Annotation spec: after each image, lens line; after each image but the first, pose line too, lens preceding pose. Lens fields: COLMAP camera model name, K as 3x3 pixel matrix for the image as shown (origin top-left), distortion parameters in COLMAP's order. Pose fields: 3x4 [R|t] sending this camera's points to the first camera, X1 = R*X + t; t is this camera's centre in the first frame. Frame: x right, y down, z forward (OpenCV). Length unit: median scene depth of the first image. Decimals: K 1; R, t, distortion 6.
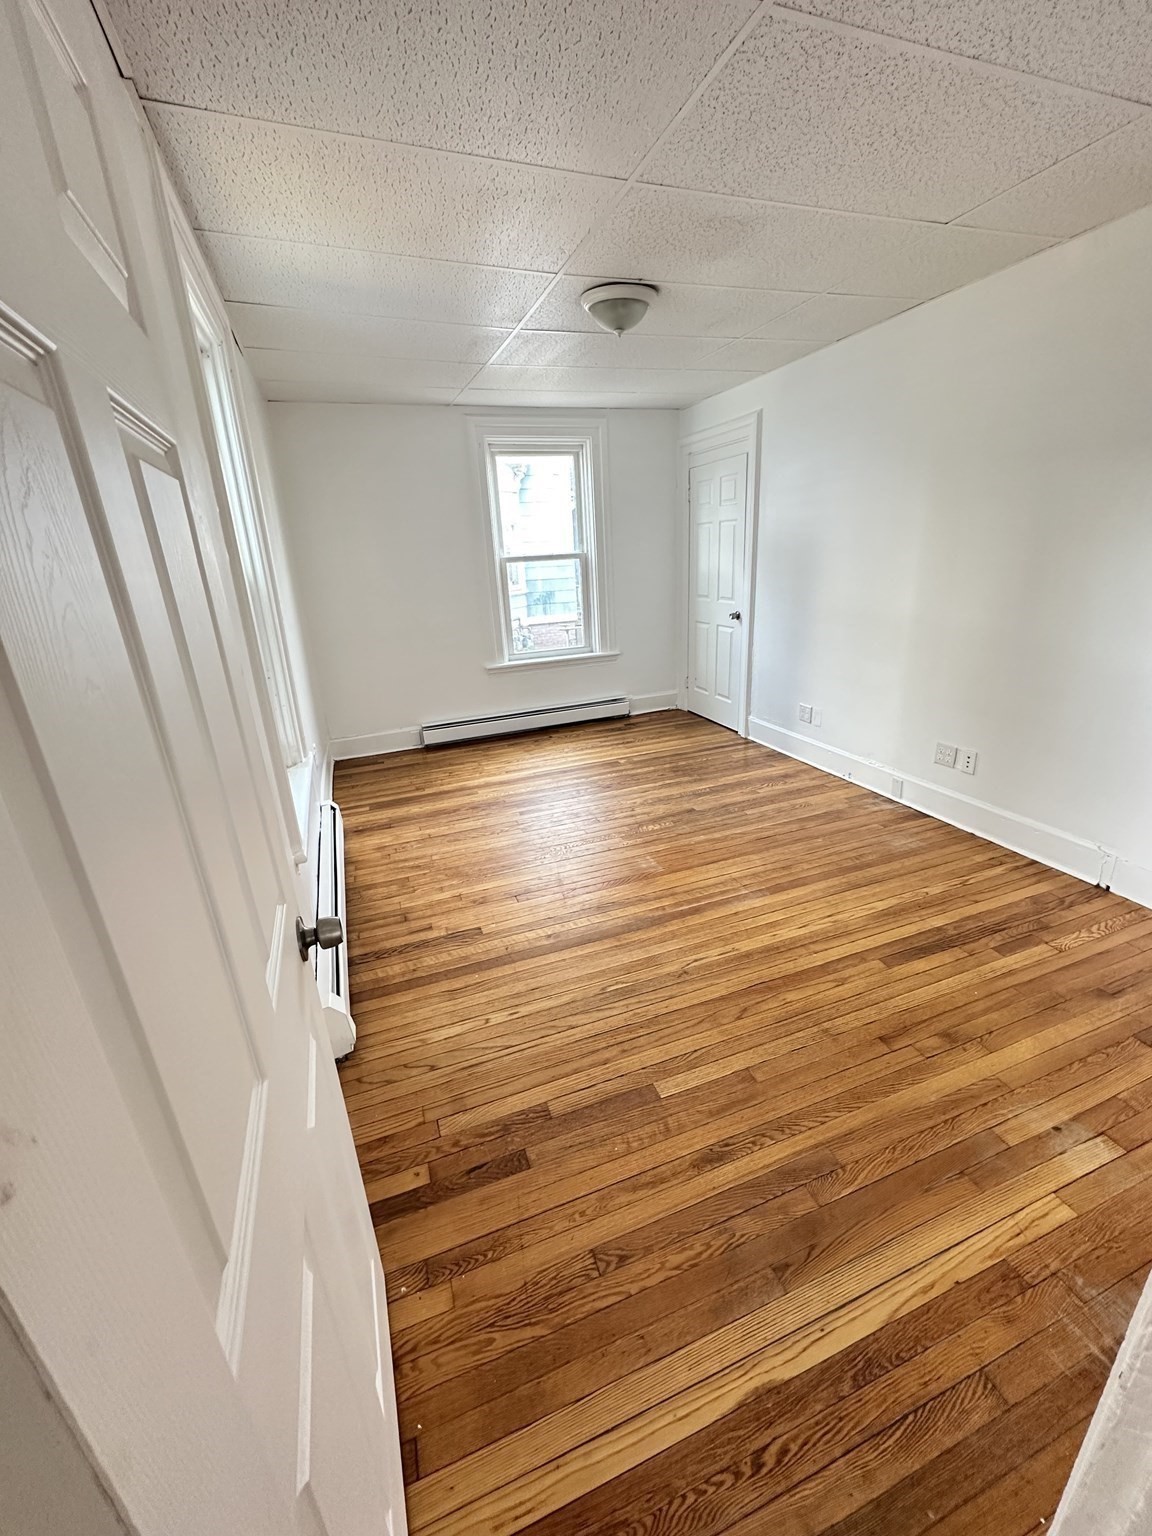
lens RADIAL K [[611.2, 0, 576.0], [0, 611.2, 768.0], [0, 0, 1]] dist [-0.002528, 0.000758]
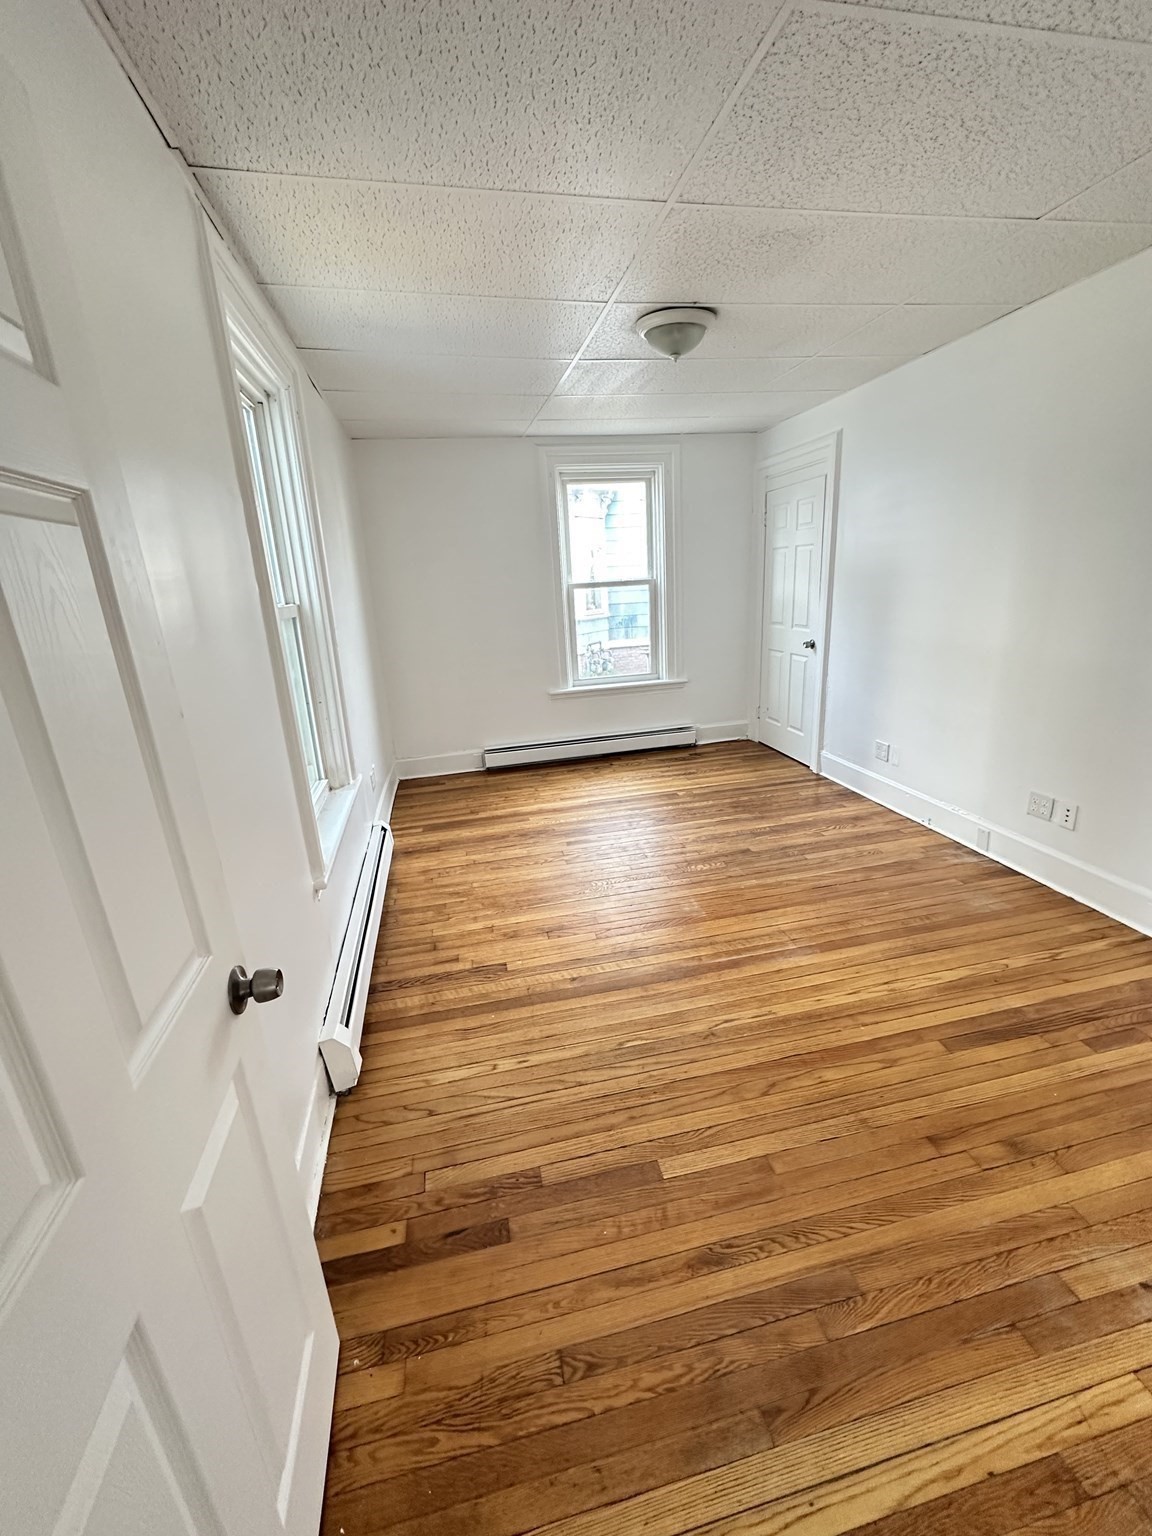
lens RADIAL K [[611.2, 0, 576.0], [0, 611.2, 768.0], [0, 0, 1]] dist [-0.002528, 0.000758]
pose [[0.989705, 0.038807, -0.137760, 0.107438], [-0.043539, 0.998555, -0.031503, -0.033597], [0.136338, 0.037176, 0.989965, 0.058818]]
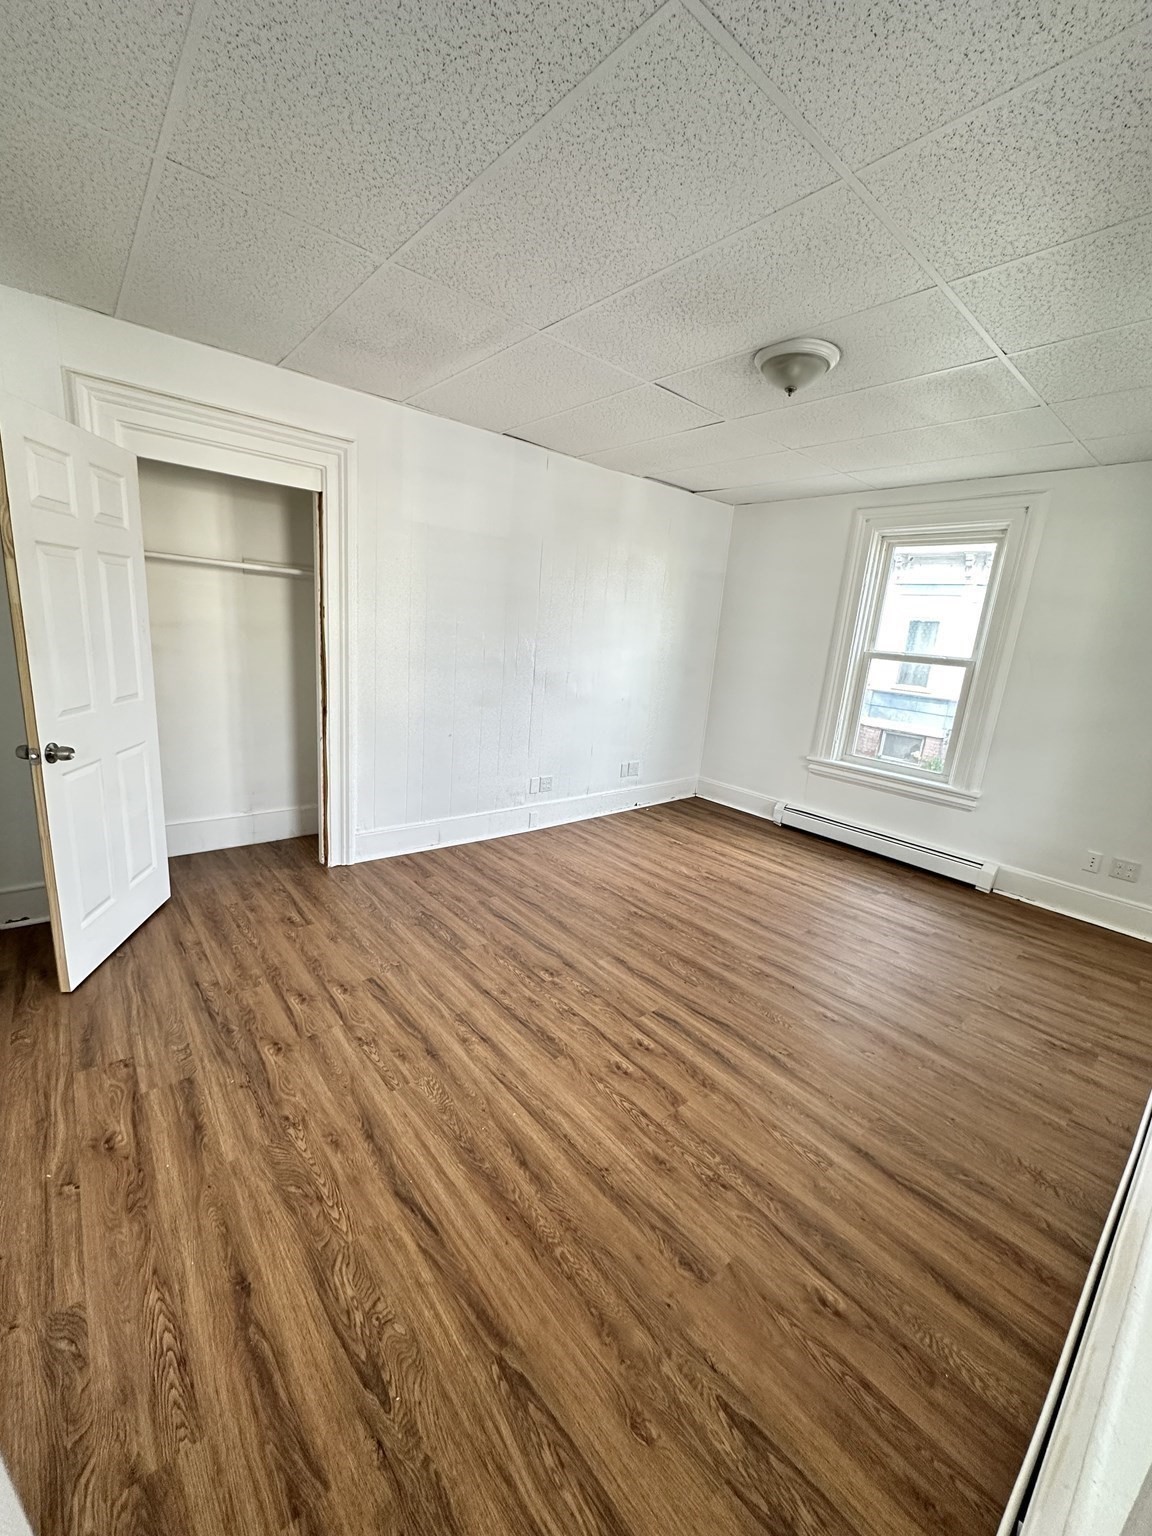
lens RADIAL K [[611.2, 0, 576.0], [0, 611.2, 768.0], [0, 0, 1]] dist [-0.002528, 0.000758]
pose [[0.334648, 0.295363, -0.894858, 1.719565], [-0.405067, 0.902490, 0.146399, -0.420171], [0.850841, 0.313485, 0.421658, 0.867912]]
